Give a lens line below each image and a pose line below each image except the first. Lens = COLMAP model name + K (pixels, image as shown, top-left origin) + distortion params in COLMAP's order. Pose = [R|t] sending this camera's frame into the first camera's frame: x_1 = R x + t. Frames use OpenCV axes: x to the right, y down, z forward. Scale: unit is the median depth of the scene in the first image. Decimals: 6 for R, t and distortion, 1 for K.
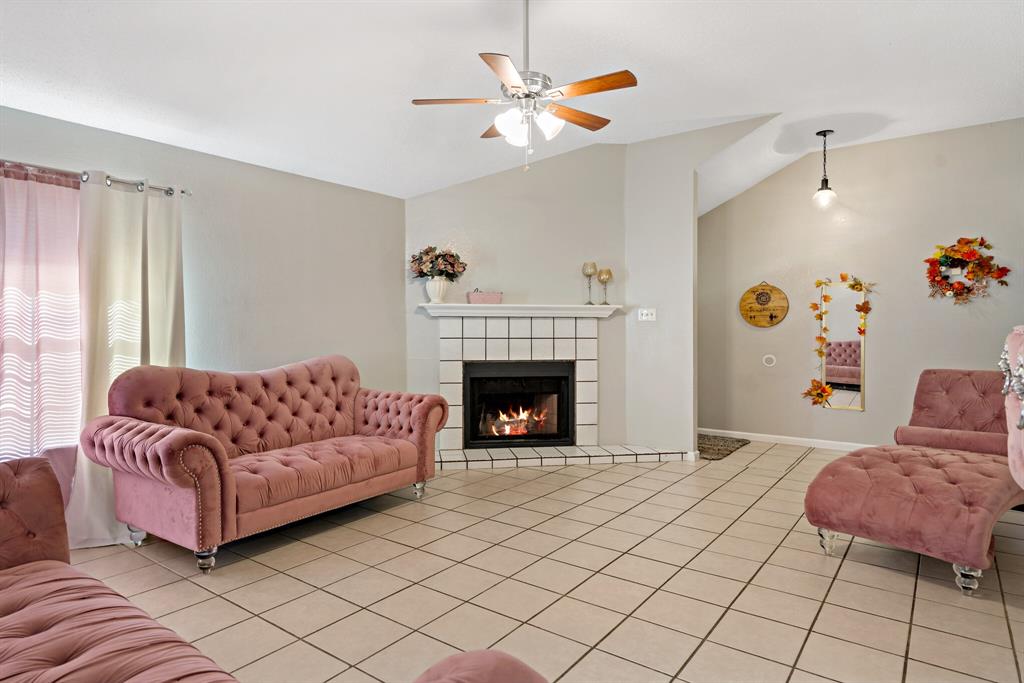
lens RADIAL K [[565.5, 0, 521.8], [0, 565.5, 325.6], [0, 0, 1]] dist [0.000037, -0.001121]
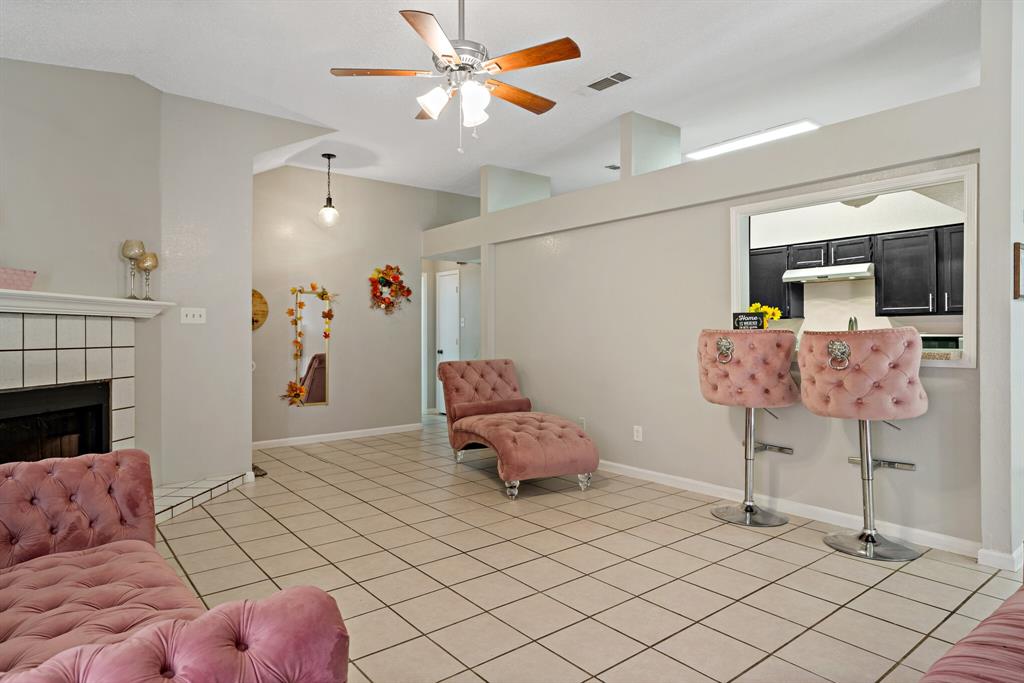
lens RADIAL K [[575.7, 0, 488.4], [0, 575.7, 327.1], [0, 0, 1]] dist [0.004963, 0.000587]
pose [[0.298844, 0.008529, 0.954264, -0.440558], [-0.000332, 0.999961, -0.008834, 0.004070], [-0.954302, 0.002323, 0.298835, 0.361045]]
